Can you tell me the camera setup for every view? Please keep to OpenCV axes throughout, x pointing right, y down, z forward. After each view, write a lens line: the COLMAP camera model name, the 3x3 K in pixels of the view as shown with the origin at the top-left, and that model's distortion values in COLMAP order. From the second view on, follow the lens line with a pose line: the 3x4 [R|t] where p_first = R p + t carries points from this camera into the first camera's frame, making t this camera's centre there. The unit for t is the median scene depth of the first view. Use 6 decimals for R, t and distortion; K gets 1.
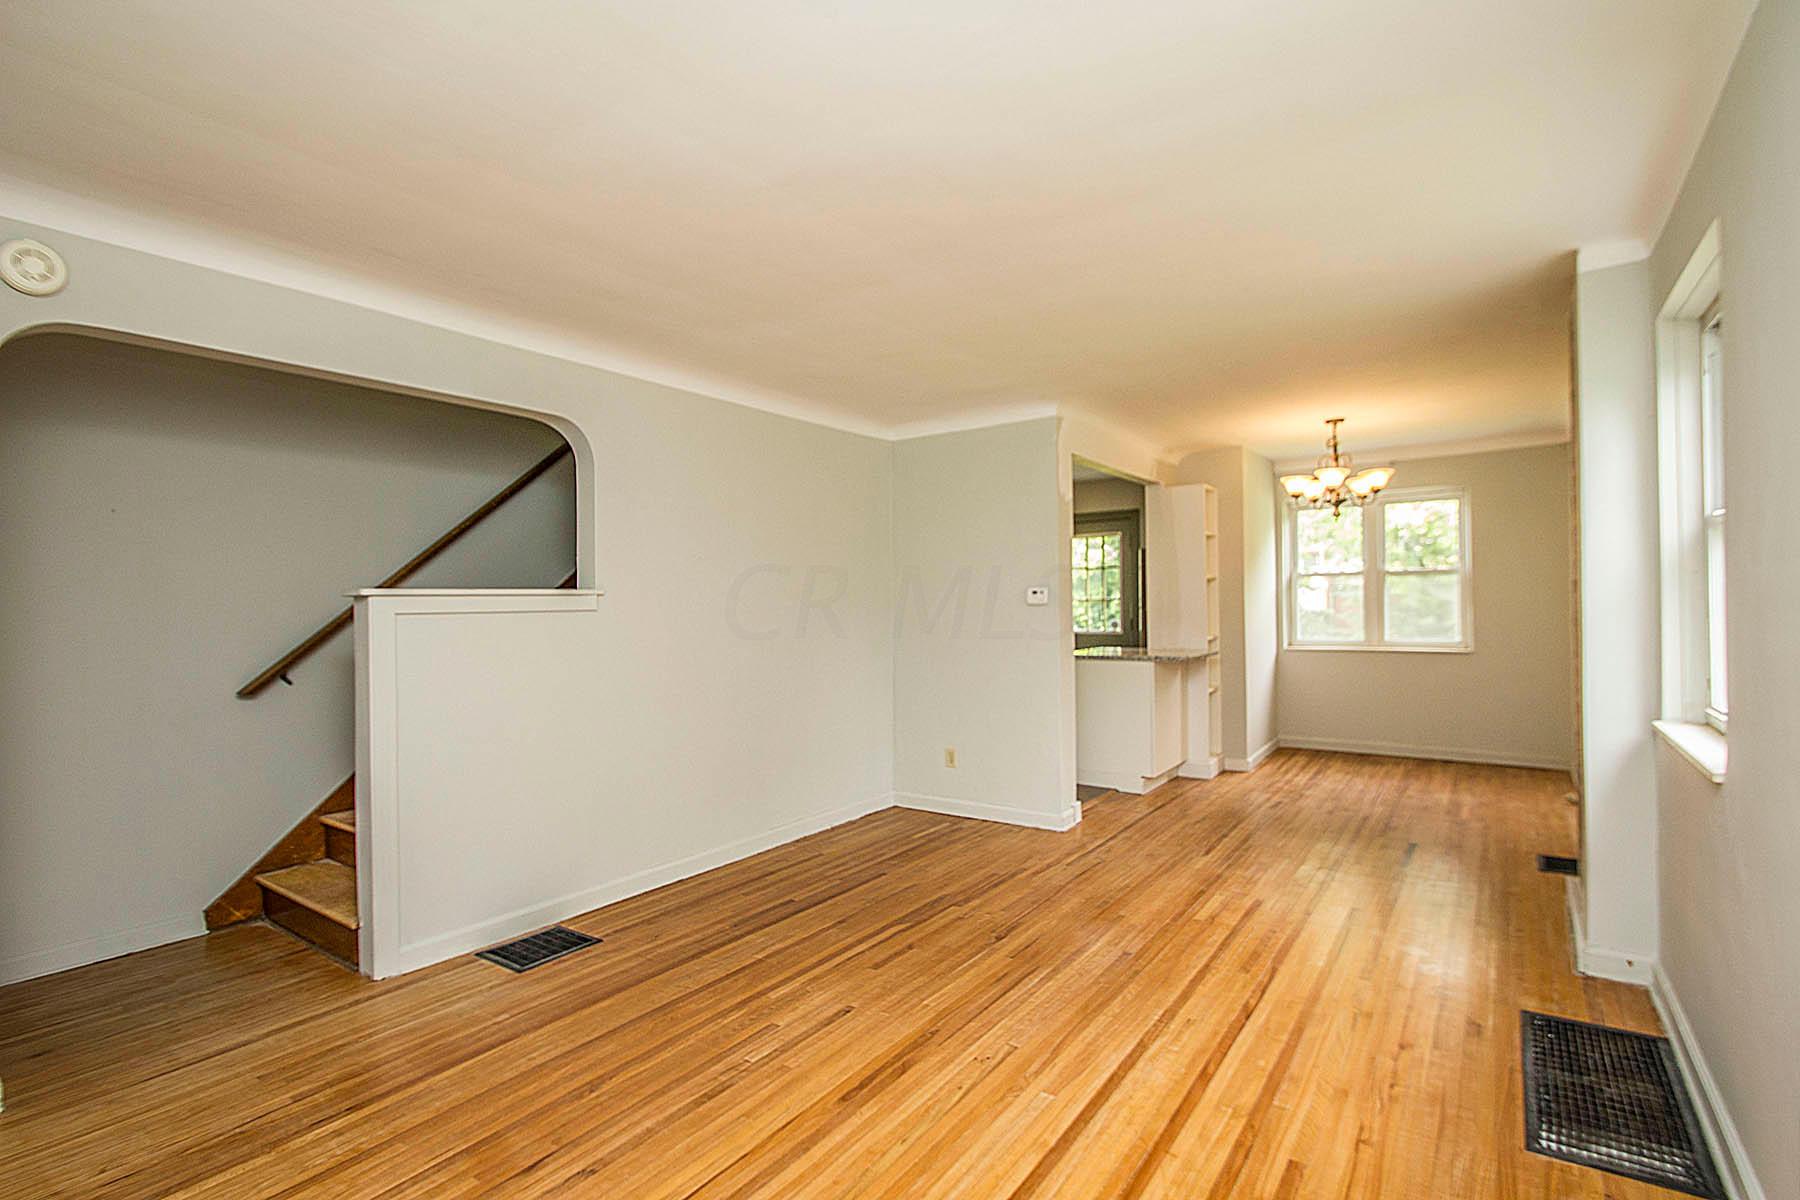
lens RADIAL K [[844.5, 0, 898.3], [0, 844.5, 608.3], [0, 0, 1]] dist [0.013423, -0.009288]
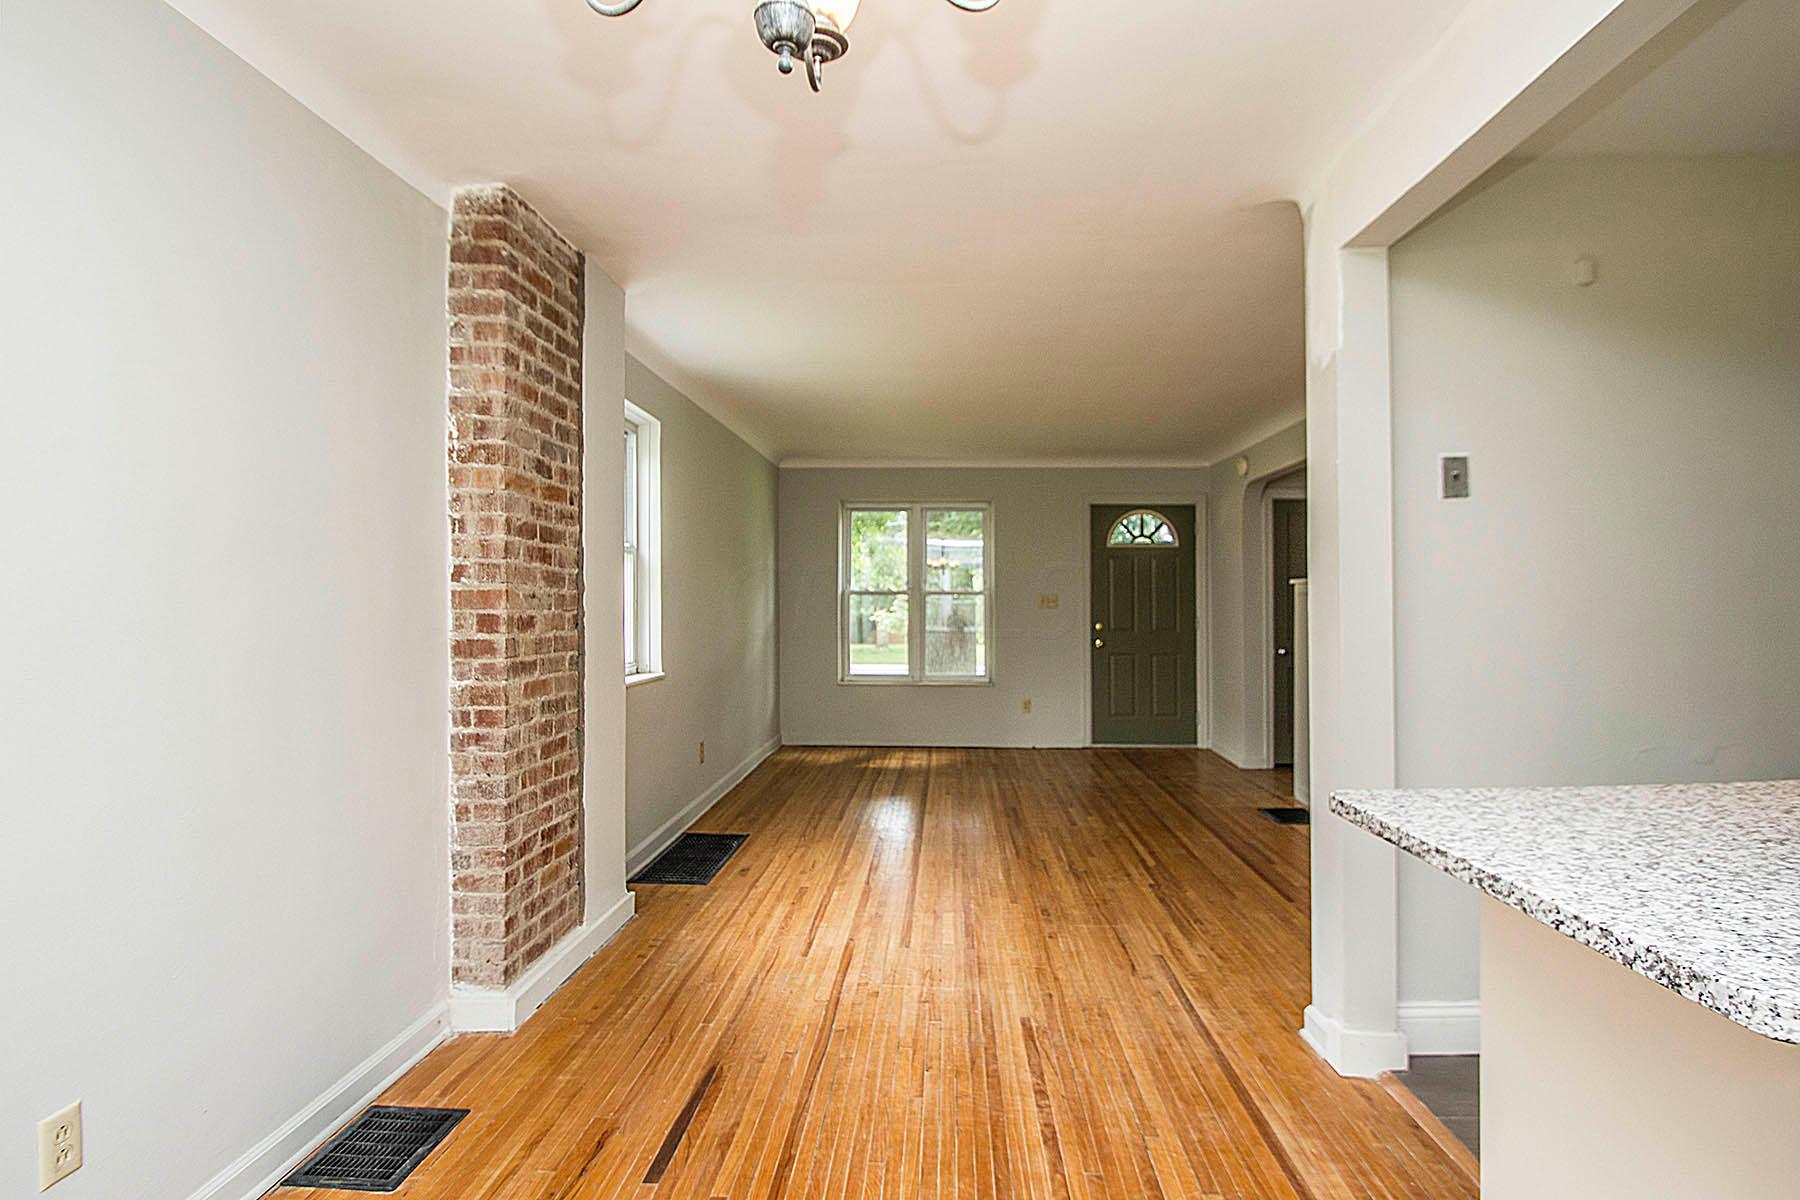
lens RADIAL K [[844.5, 0, 915.2], [0, 844.5, 570.1], [0, 0, 1]] dist [0.013423, -0.009288]
pose [[-0.831946, 0.000342, -0.554857, 1.010226], [0.021603, 0.999262, -0.031776, -0.003387], [0.554436, -0.038422, -0.831339, 1.962645]]
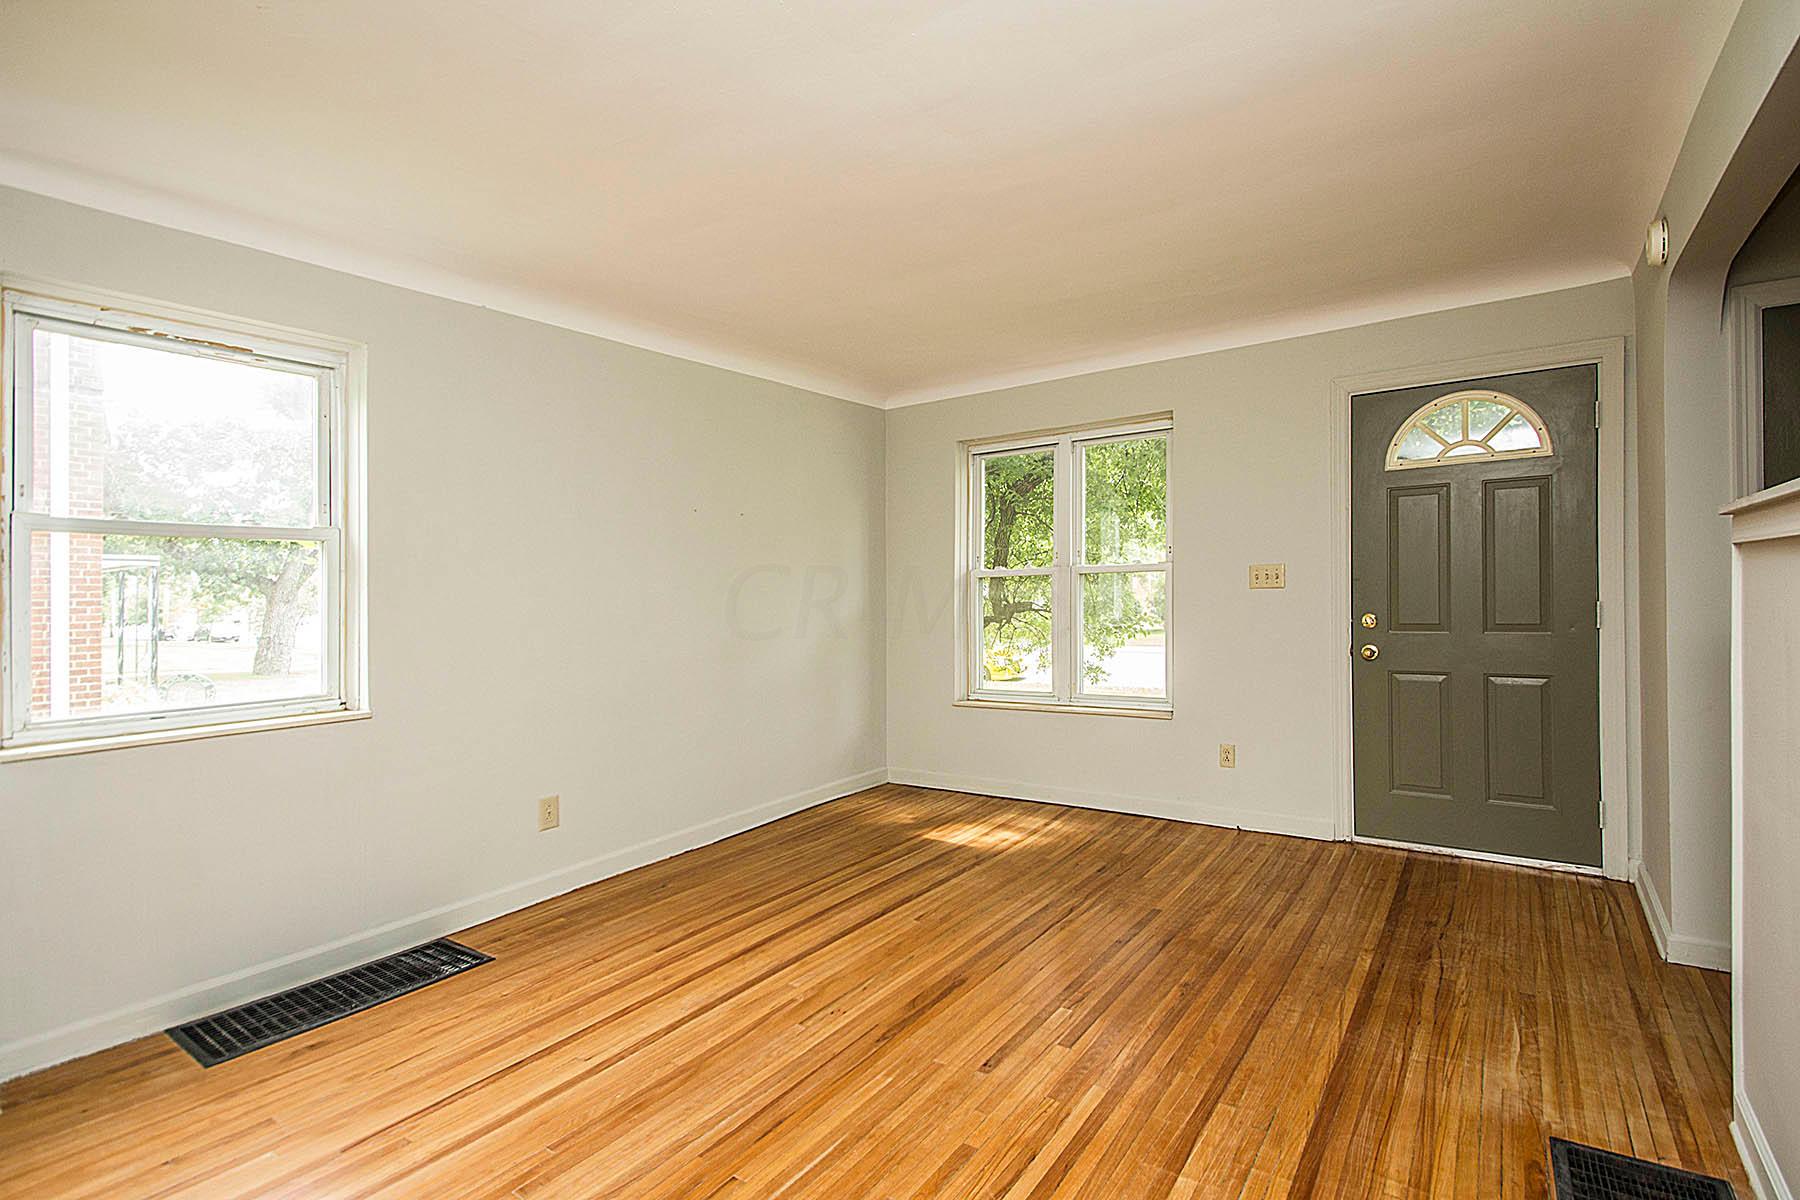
lens RADIAL K [[844.5, 0, 905.1], [0, 844.5, 590.2], [0, 0, 1]] dist [0.013423, -0.009288]
pose [[-0.998669, 0.048340, -0.017958, 0.008491], [0.048536, 0.998764, -0.010664, 0.024002], [0.017420, -0.011522, -0.999782, 1.547171]]
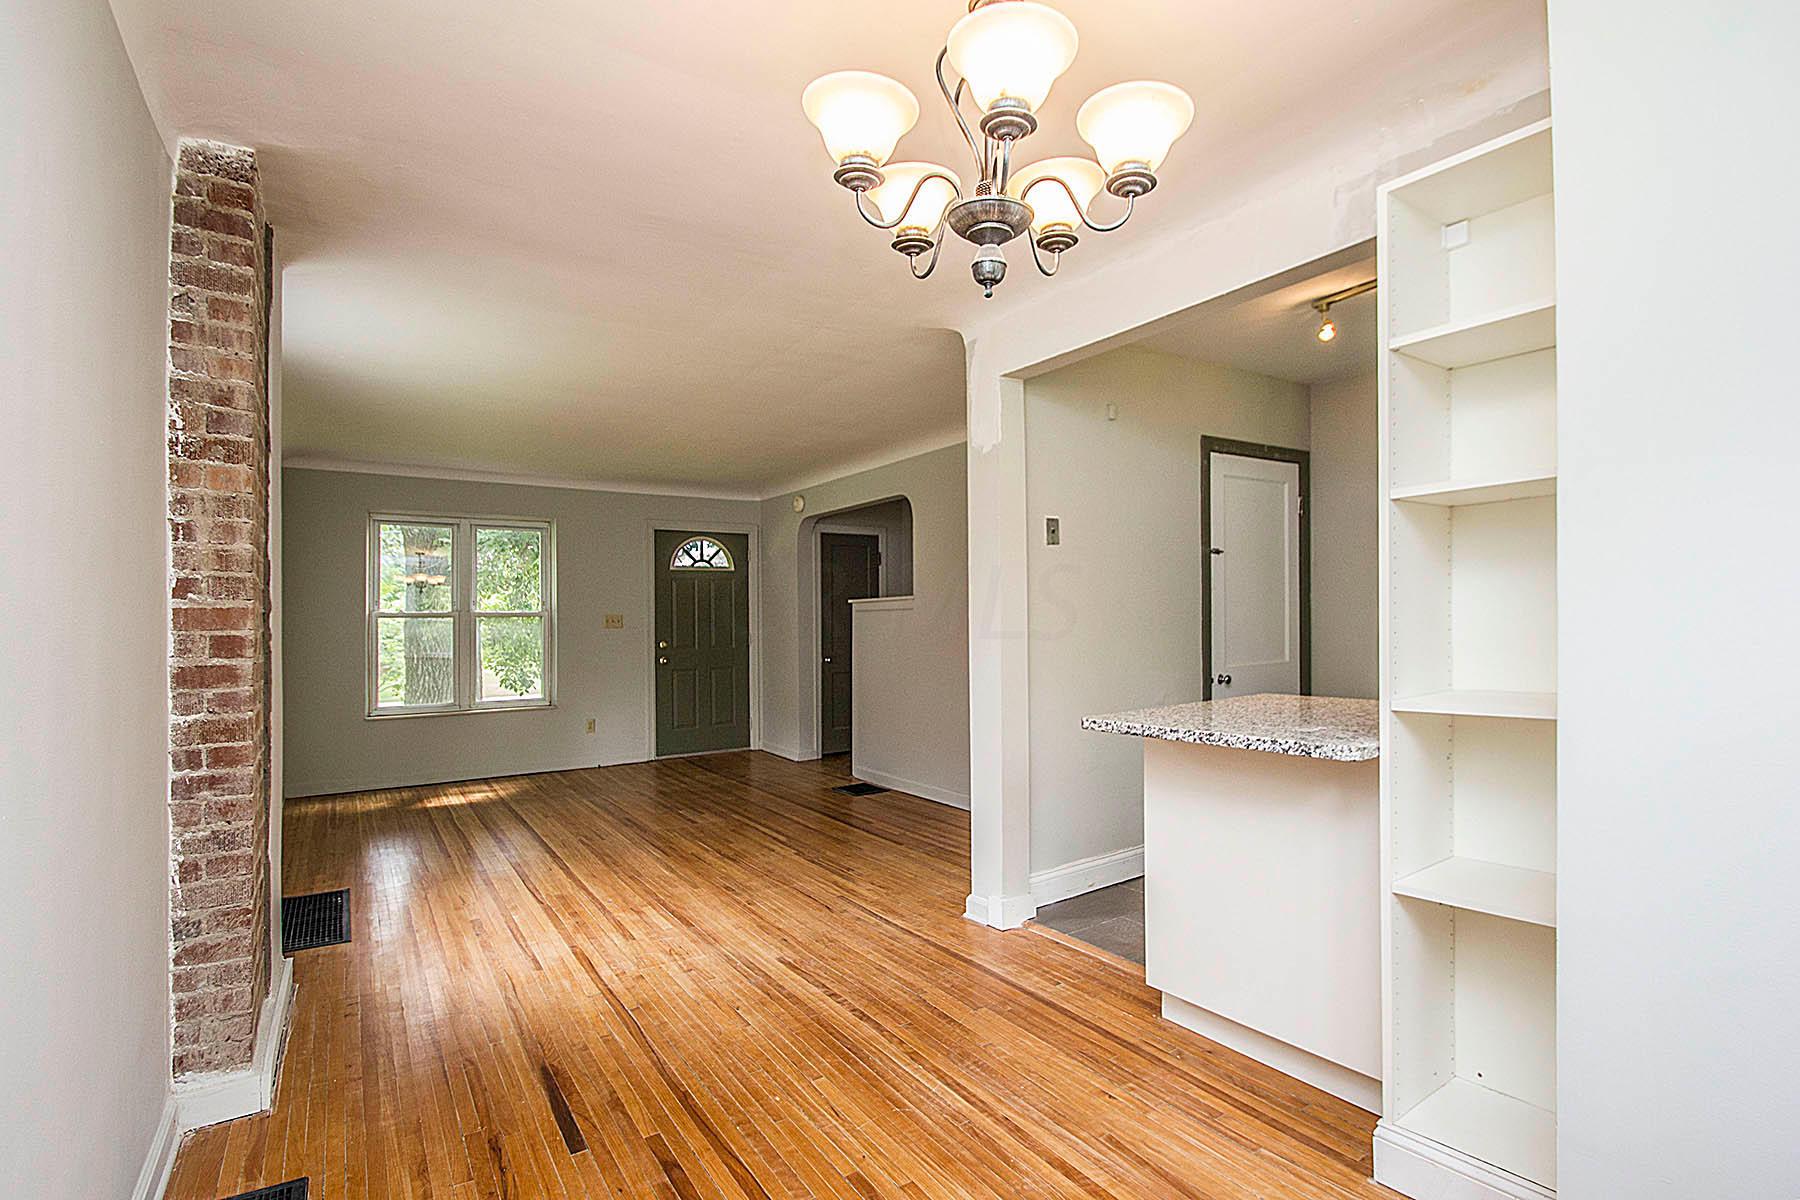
lens RADIAL K [[844.5, 0, 897.1], [0, 844.5, 567.2], [0, 0, 1]] dist [0.013423, -0.009288]
pose [[-0.363262, -0.030428, -0.931190, 1.346874], [0.032438, 0.998448, -0.045280, -0.002696], [0.931122, -0.046654, -0.361711, 1.837278]]
